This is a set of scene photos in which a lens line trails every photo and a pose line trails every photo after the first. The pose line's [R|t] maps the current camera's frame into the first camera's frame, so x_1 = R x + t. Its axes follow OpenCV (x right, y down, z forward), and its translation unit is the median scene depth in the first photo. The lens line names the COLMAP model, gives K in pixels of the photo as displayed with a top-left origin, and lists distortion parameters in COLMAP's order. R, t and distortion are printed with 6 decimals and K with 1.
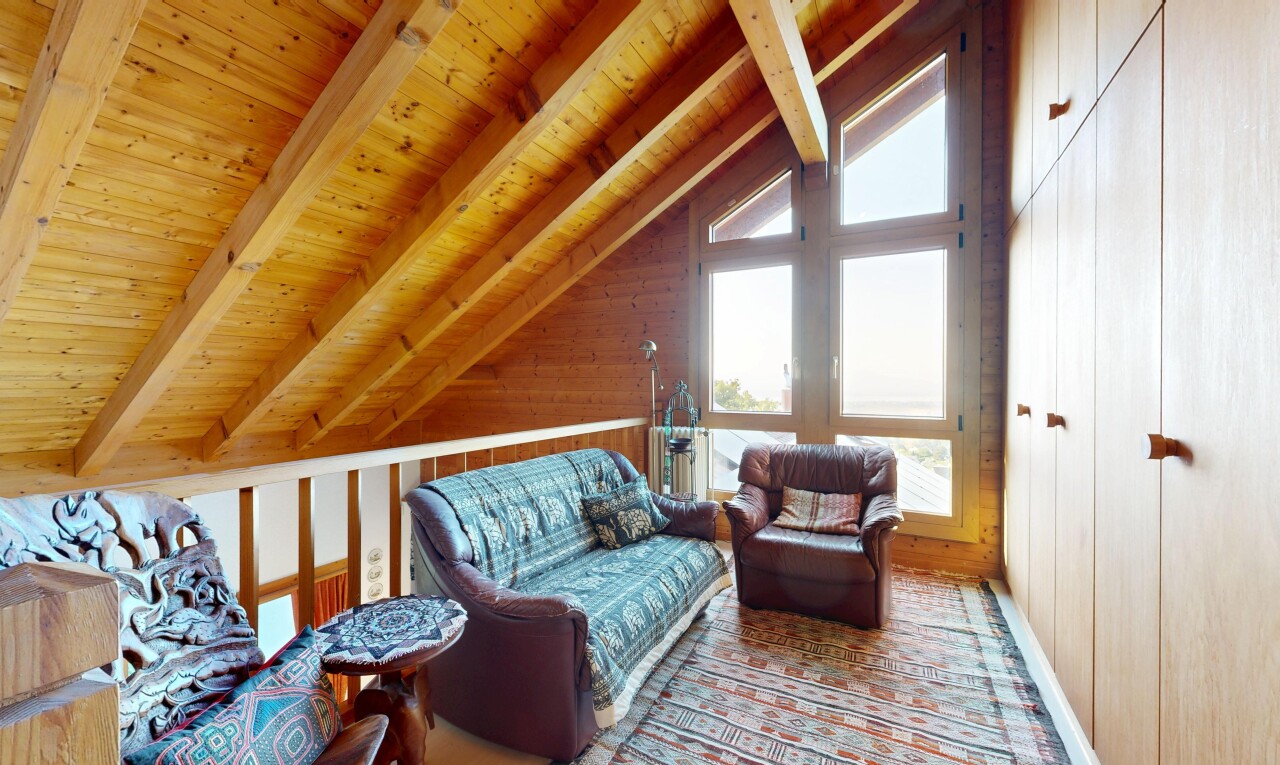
lens RADIAL K [[502.5, 0, 641.5], [0, 502.5, 383.3], [0, 0, 1]] dist [0.000742, -0.000035]
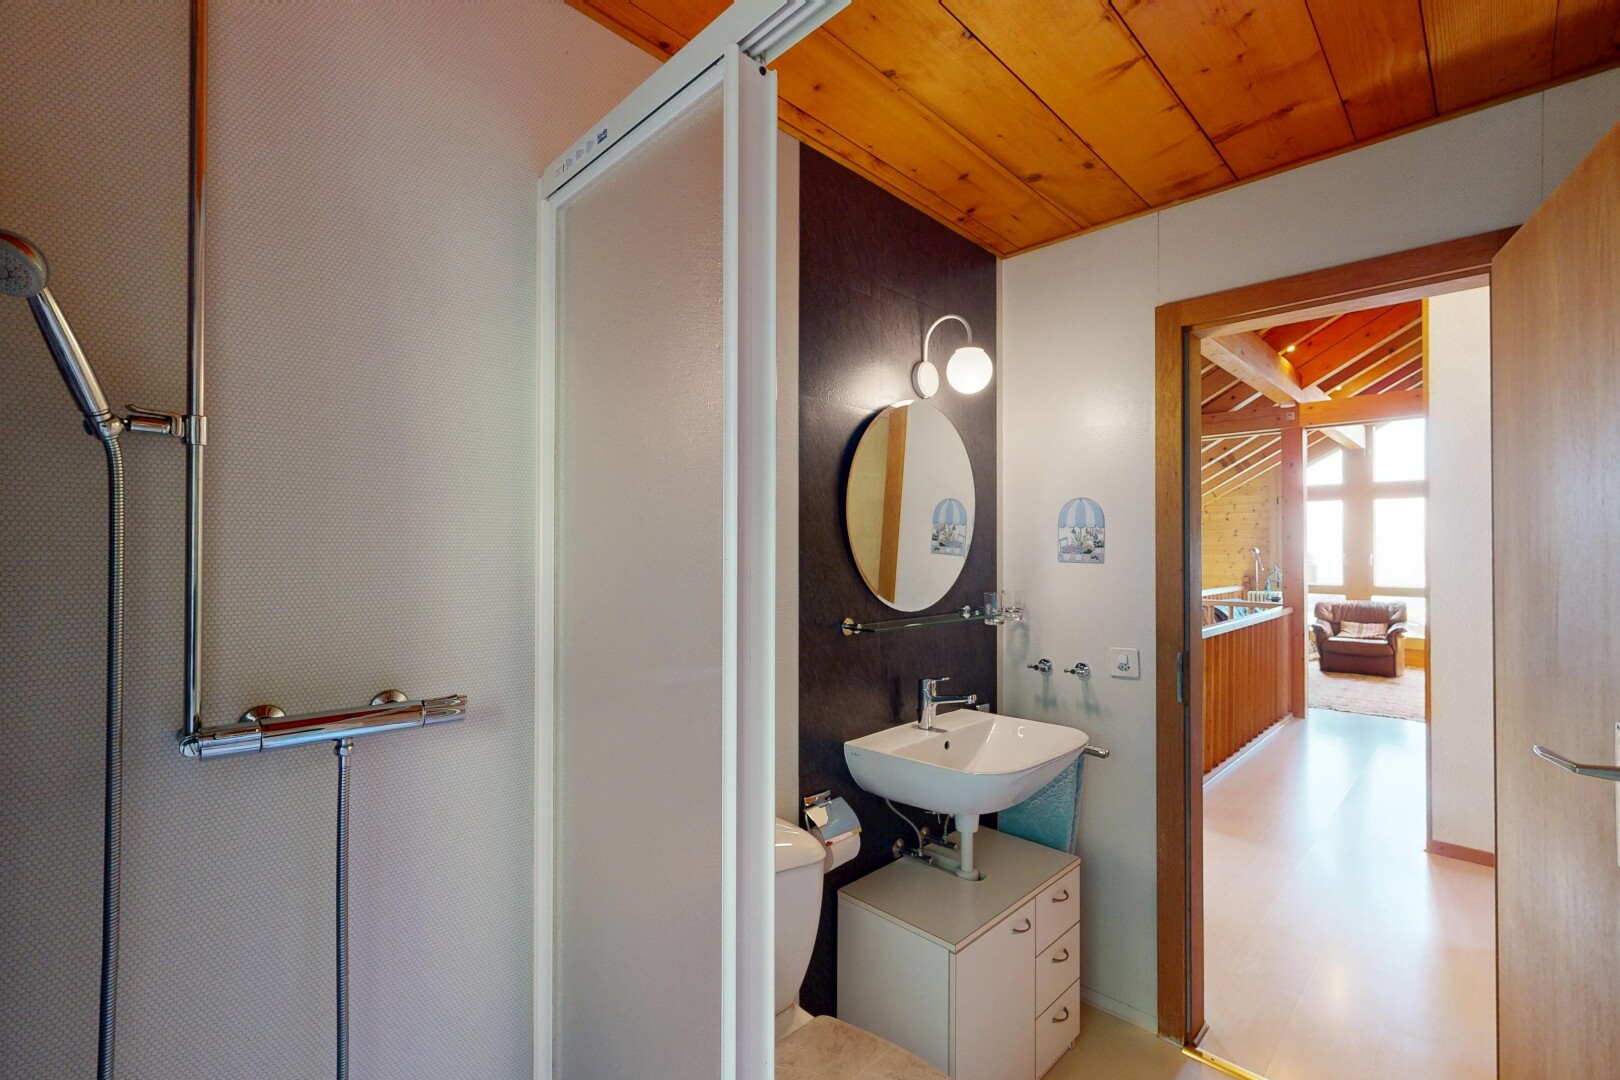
lens RADIAL K [[686.4, 0, 806.5], [0, 686.4, 548.0], [0, 0, 1]] dist [-0.000382, 0.000346]
pose [[0.955060, 0.000619, -0.296412, -0.957120], [0.000161, 0.999997, 0.002609, -0.094509], [0.296413, -0.002540, 0.955056, -2.284339]]
